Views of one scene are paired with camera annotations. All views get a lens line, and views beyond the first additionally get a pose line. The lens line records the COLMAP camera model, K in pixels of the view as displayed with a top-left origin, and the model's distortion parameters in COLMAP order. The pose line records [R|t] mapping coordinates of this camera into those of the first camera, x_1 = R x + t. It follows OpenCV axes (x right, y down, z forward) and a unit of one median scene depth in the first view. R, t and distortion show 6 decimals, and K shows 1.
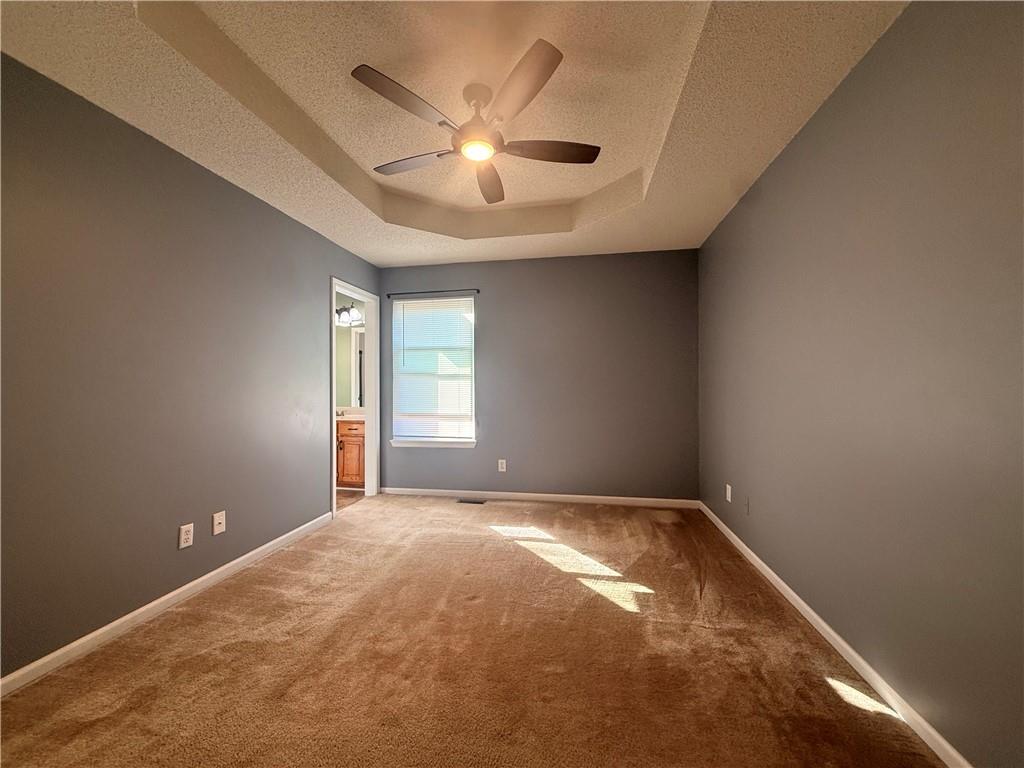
lens RADIAL K [[411.0, 0, 511.2], [0, 411.0, 383.0], [0, 0, 1]] dist [0.001984, 0.000401]
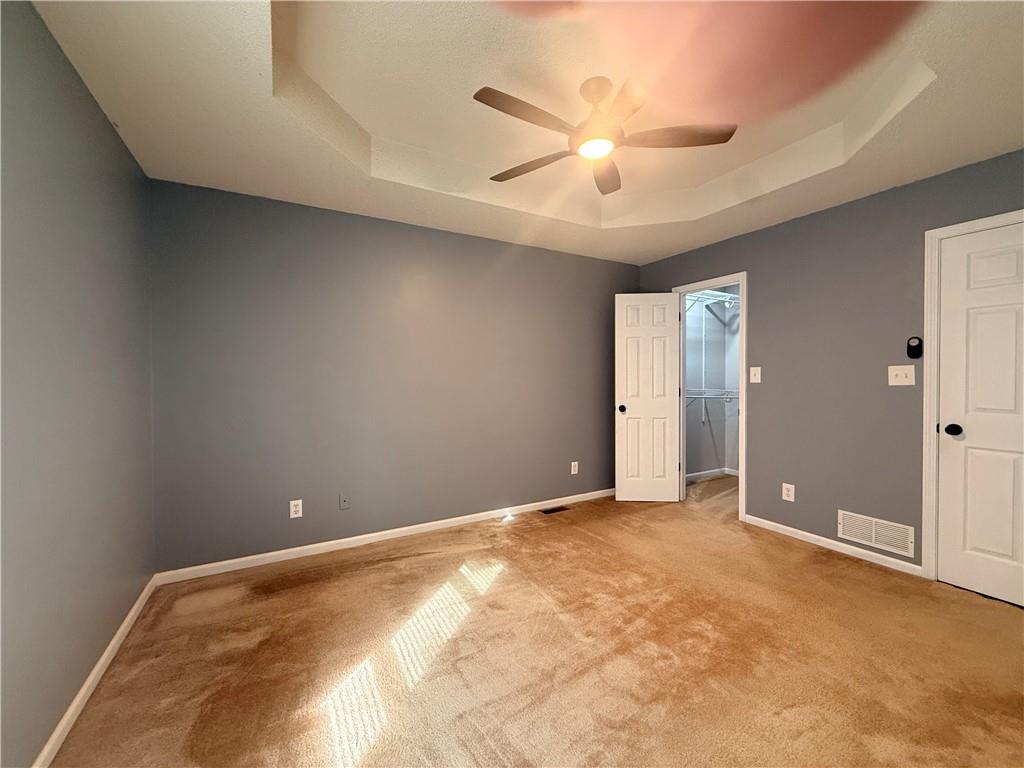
lens RADIAL K [[411.0, 0, 514.3], [0, 411.0, 384.8], [0, 0, 1]] dist [0.001984, 0.000401]
pose [[-0.636171, -0.004393, 0.771536, -0.531140], [0.002796, 0.999964, 0.008000, -0.014450], [-0.771543, 0.007247, -0.636136, 1.335715]]
